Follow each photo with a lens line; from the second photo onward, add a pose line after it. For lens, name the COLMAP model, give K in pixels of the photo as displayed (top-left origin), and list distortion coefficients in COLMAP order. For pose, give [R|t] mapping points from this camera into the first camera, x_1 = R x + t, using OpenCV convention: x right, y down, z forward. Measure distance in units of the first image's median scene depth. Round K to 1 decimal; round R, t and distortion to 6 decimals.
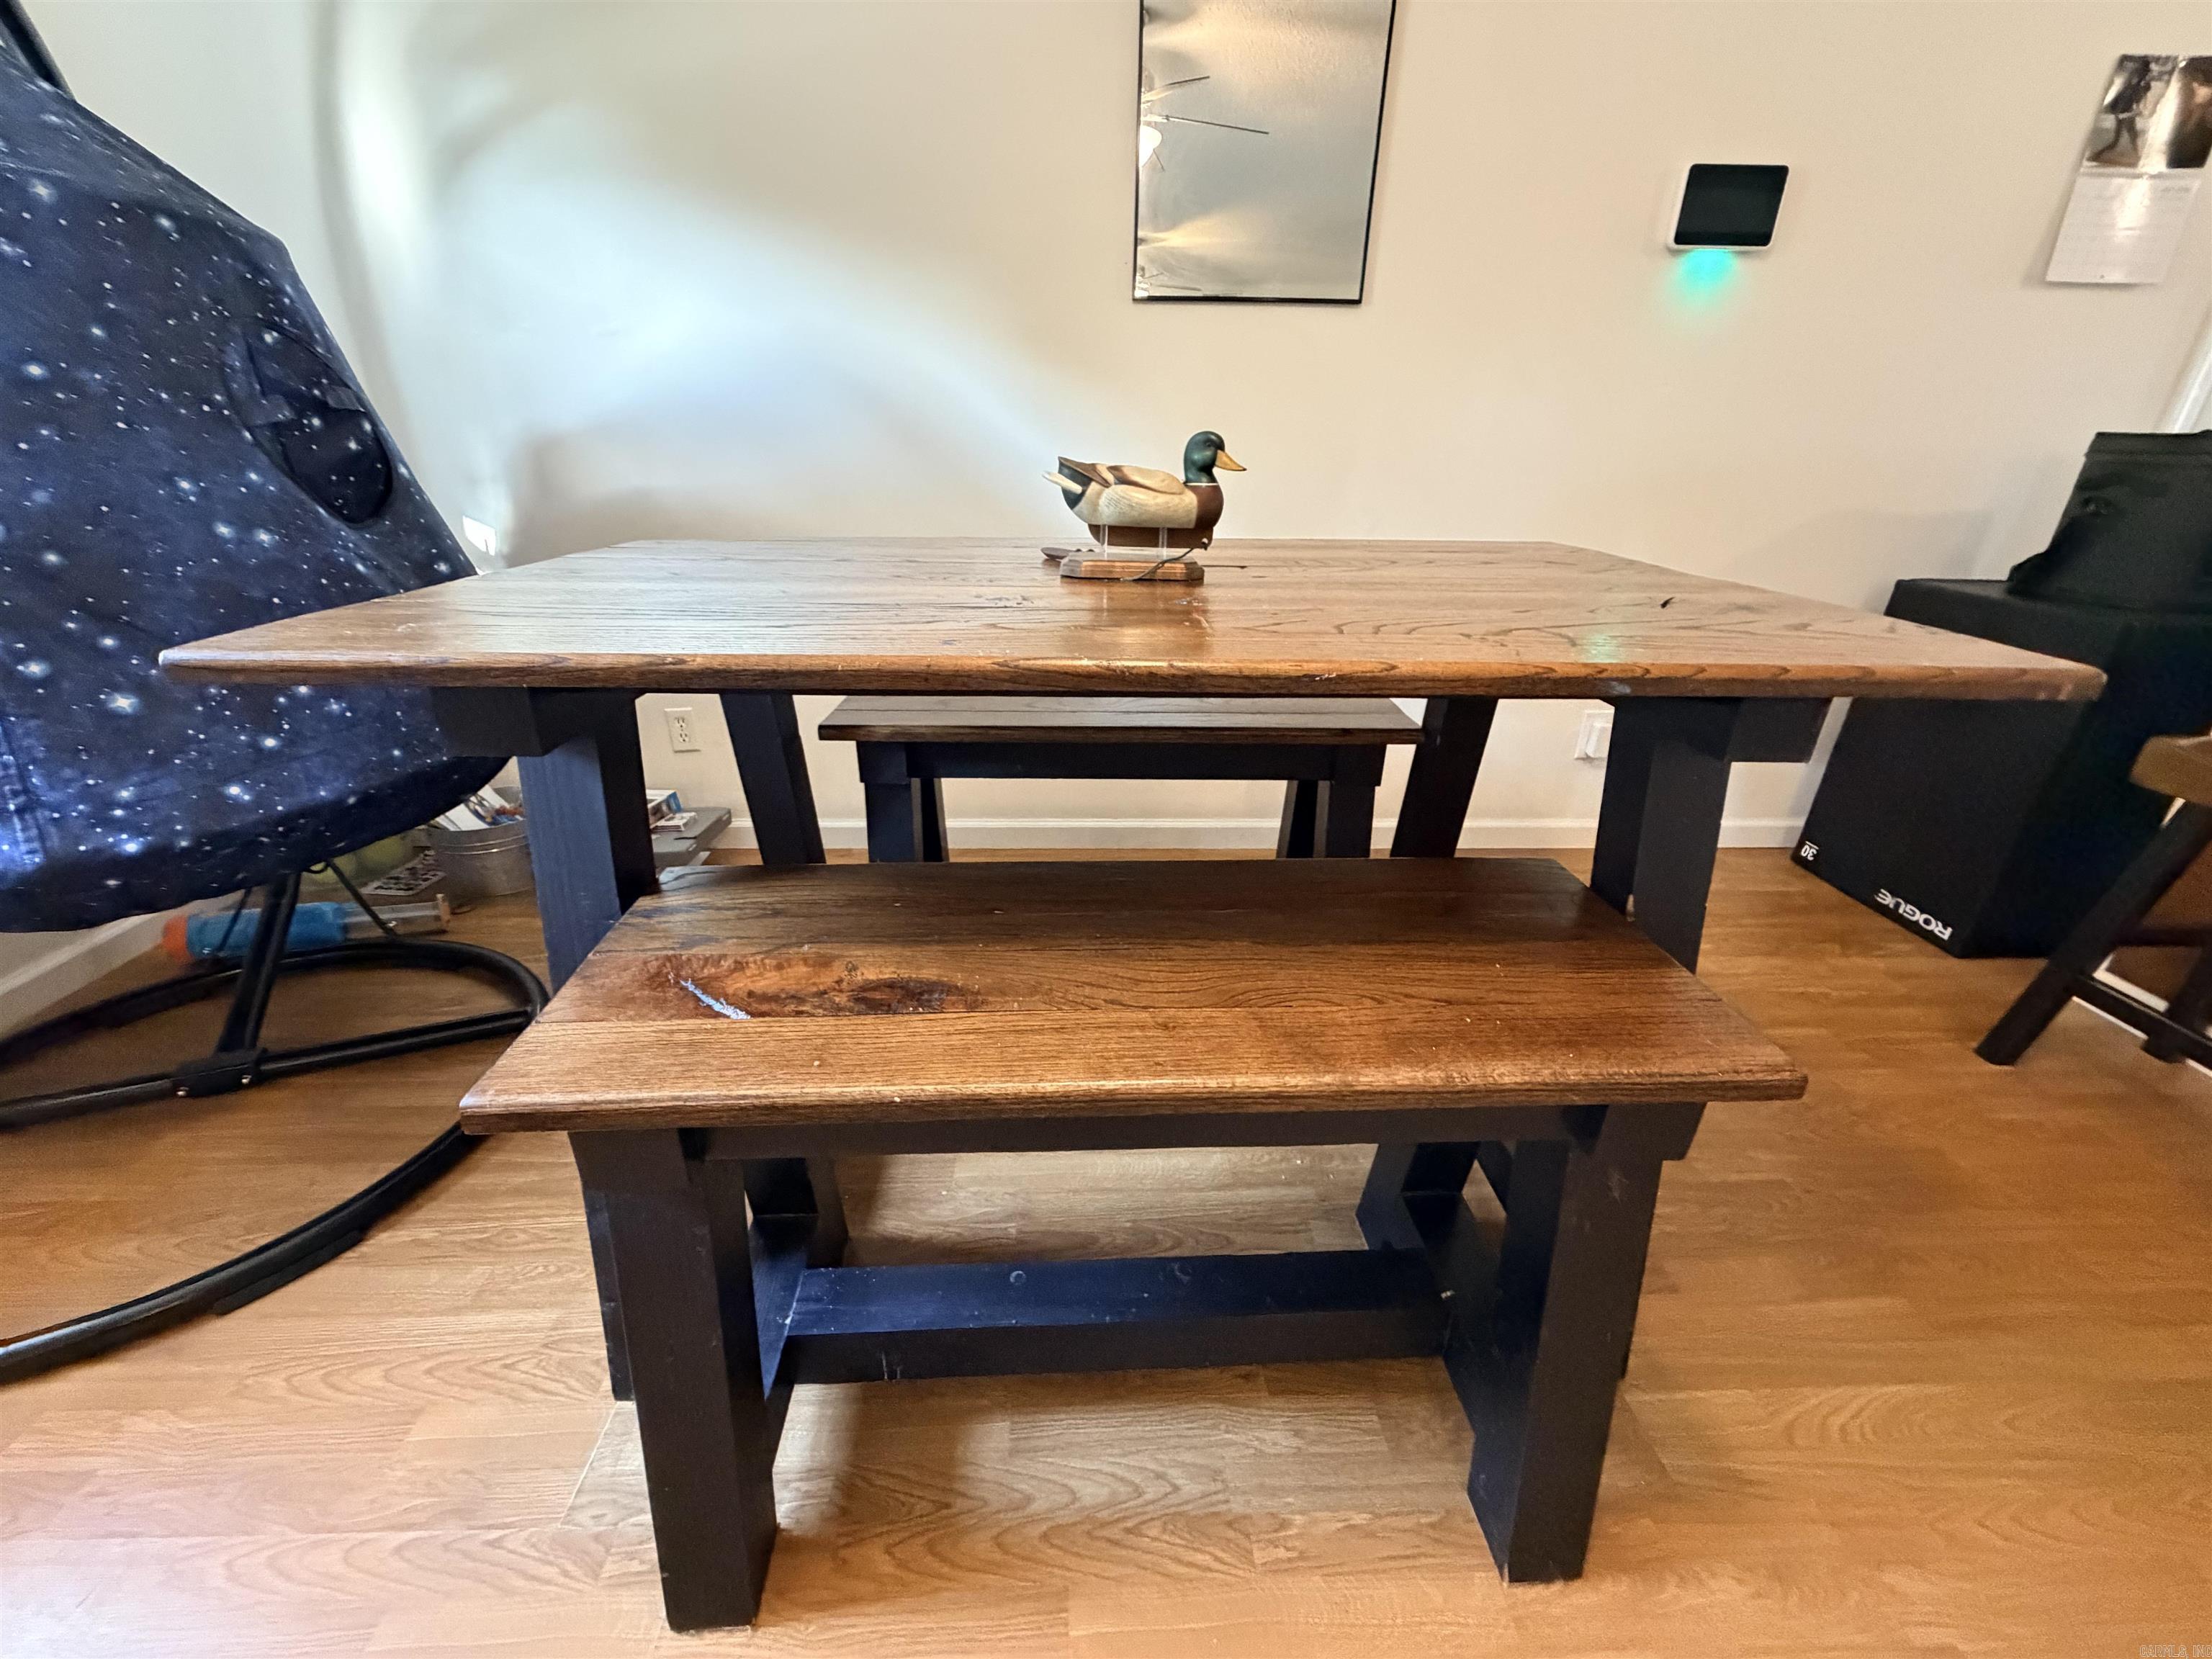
lens RADIAL K [[880.5, 0, 1099.7], [0, 880.5, 826.0], [0, 0, 1]] dist [0.000444, -0.000339]
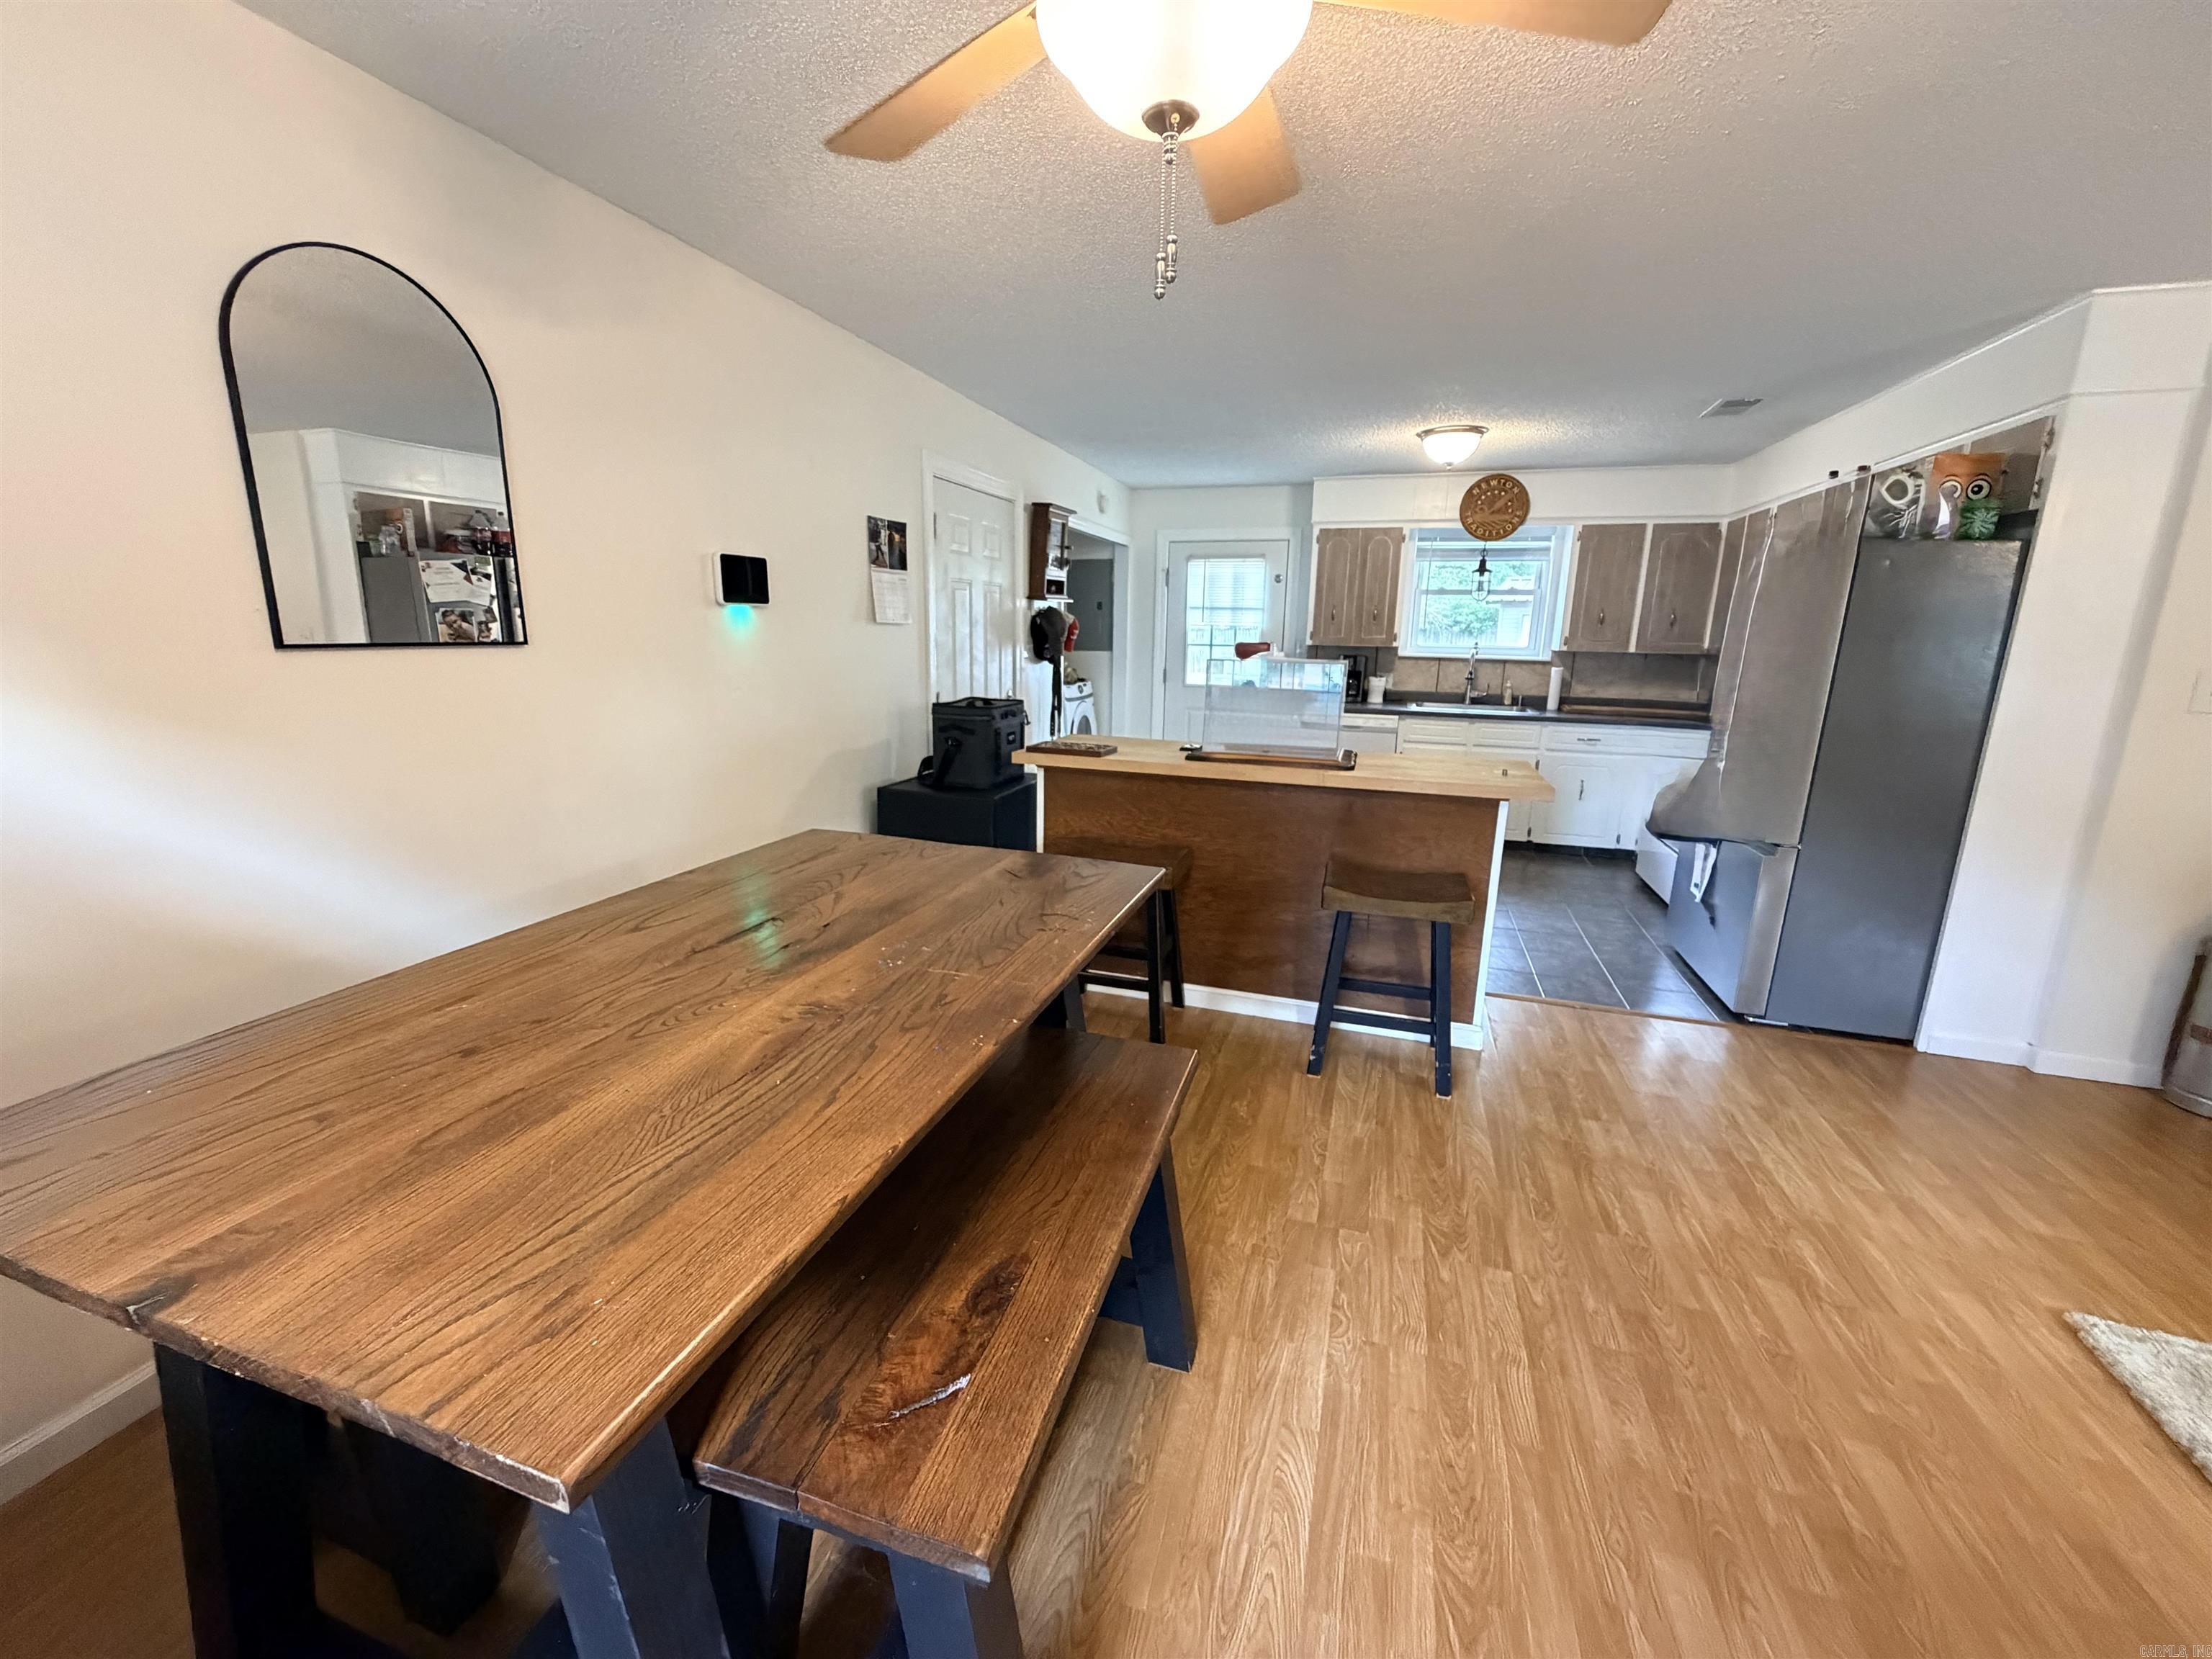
lens RADIAL K [[880.5, 0, 1099.7], [0, 880.5, 826.0], [0, 0, 1]] dist [0.000444, -0.000339]
pose [[0.346880, -0.217670, 0.912302, -1.112818], [0.364890, 0.927386, 0.082529, -0.480649], [-0.864019, 0.304262, 0.401117, 0.037807]]
